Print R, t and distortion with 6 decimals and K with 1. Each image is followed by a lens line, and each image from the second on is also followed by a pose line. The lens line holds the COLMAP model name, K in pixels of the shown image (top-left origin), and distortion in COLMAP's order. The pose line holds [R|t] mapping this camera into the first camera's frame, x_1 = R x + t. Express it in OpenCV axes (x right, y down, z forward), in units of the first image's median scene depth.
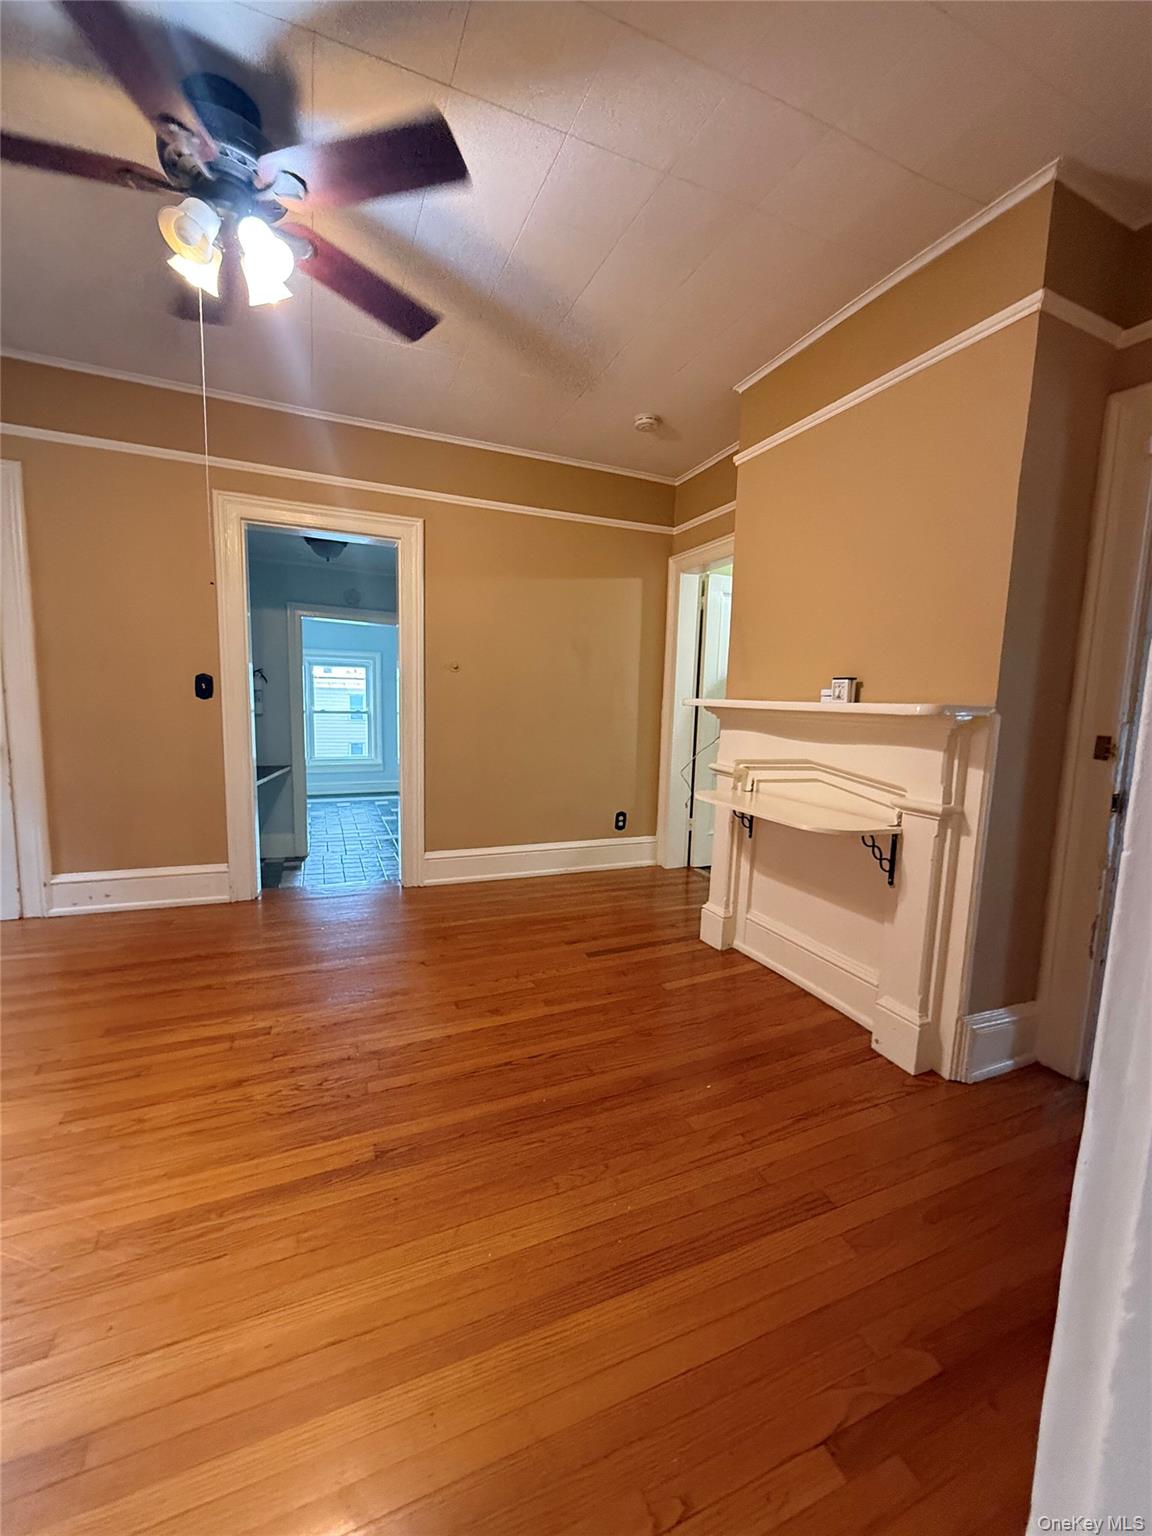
lens RADIAL K [[609.5, 0, 575.3], [0, 609.5, 767.6], [0, 0, 1]] dist [-0.000741, 0.000135]
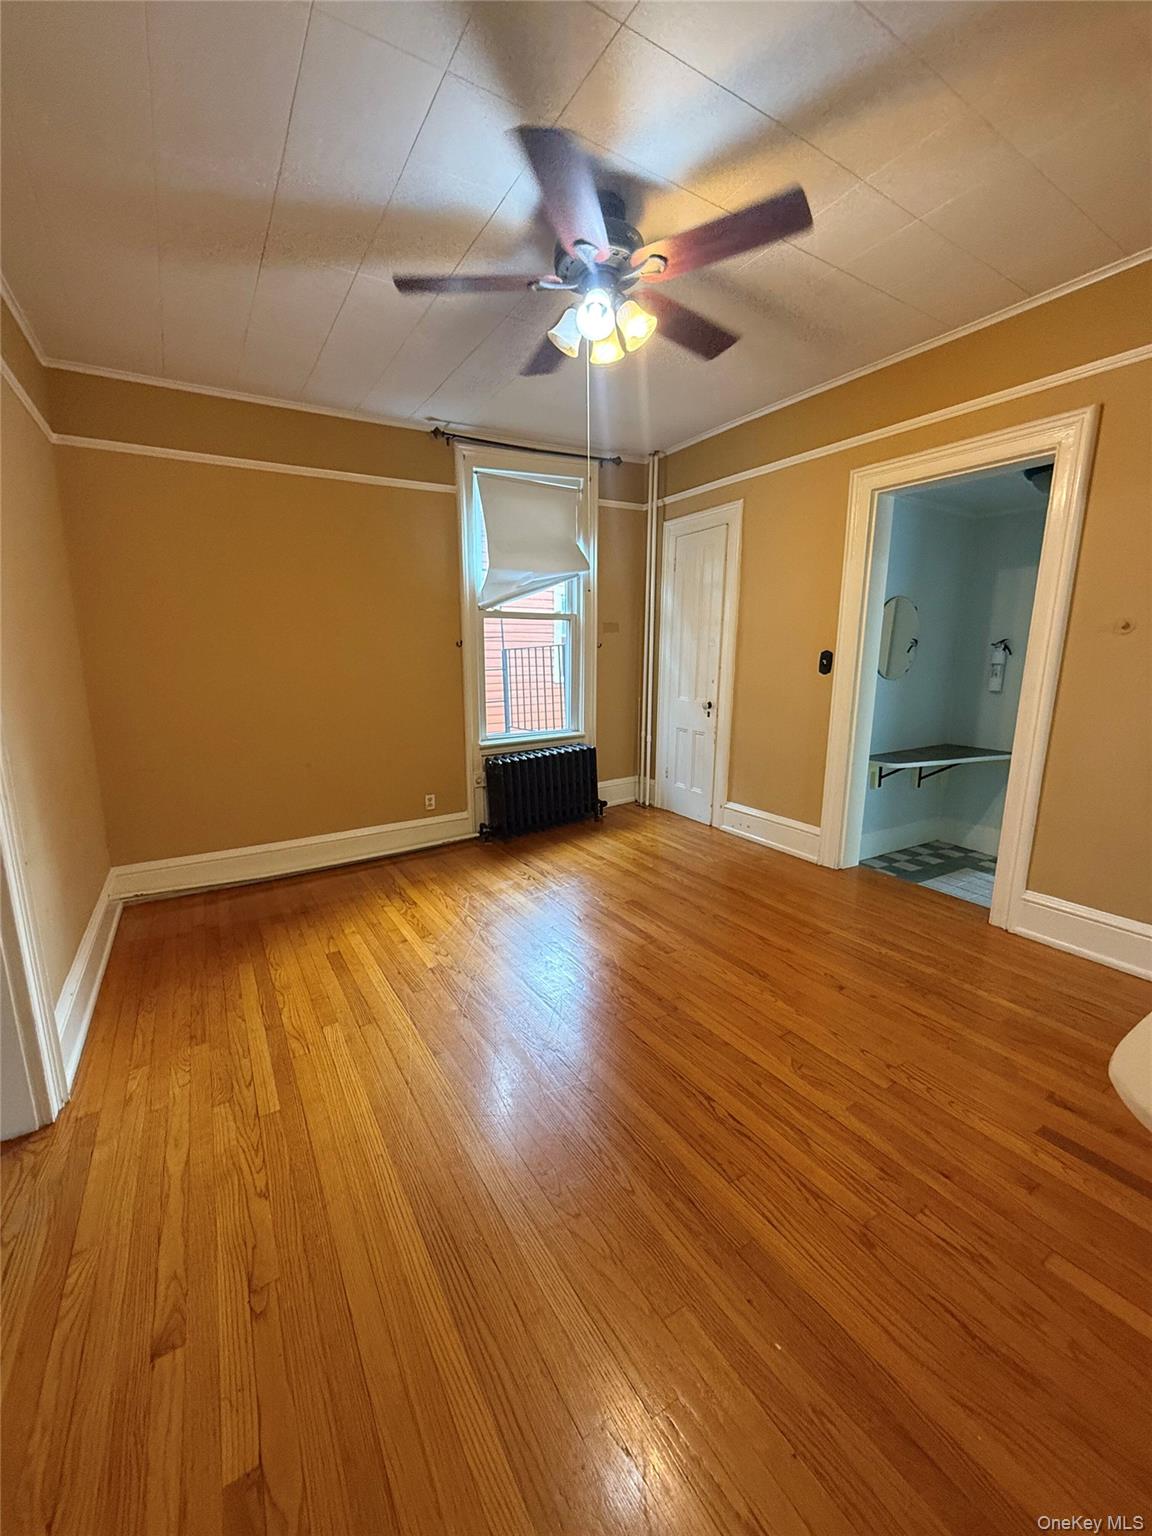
lens RADIAL K [[609.5, 0, 575.0], [0, 609.5, 765.6], [0, 0, 1]] dist [-0.000741, 0.000135]
pose [[0.160498, 0.153406, -0.975042, 0.400478], [-0.111797, 0.984317, 0.136463, -0.050819], [0.980684, 0.087105, 0.175132, 0.389959]]
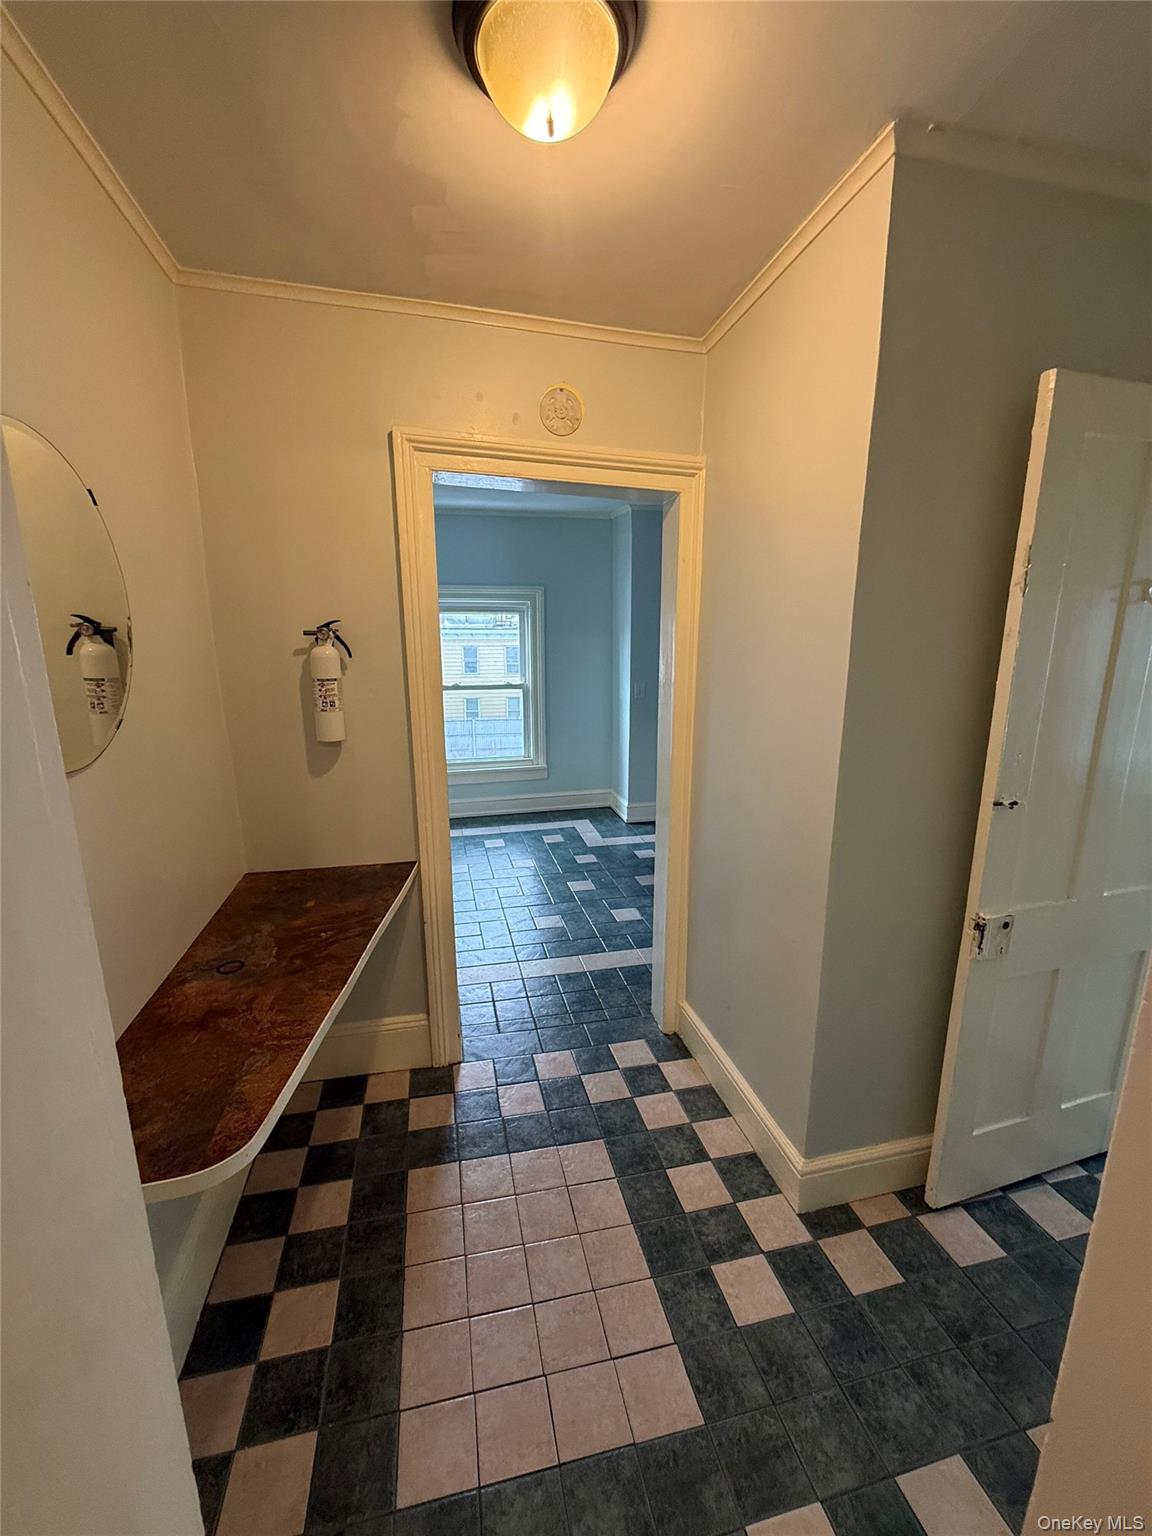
lens RADIAL K [[609.5, 0, 578.3], [0, 609.5, 771.2], [0, 0, 1]] dist [-0.000741, 0.000135]
pose [[0.986931, 0.007948, -0.160950, -0.465335], [0.006917, 0.995773, 0.091588, -0.153100], [0.160997, -0.091505, 0.982704, 0.981873]]
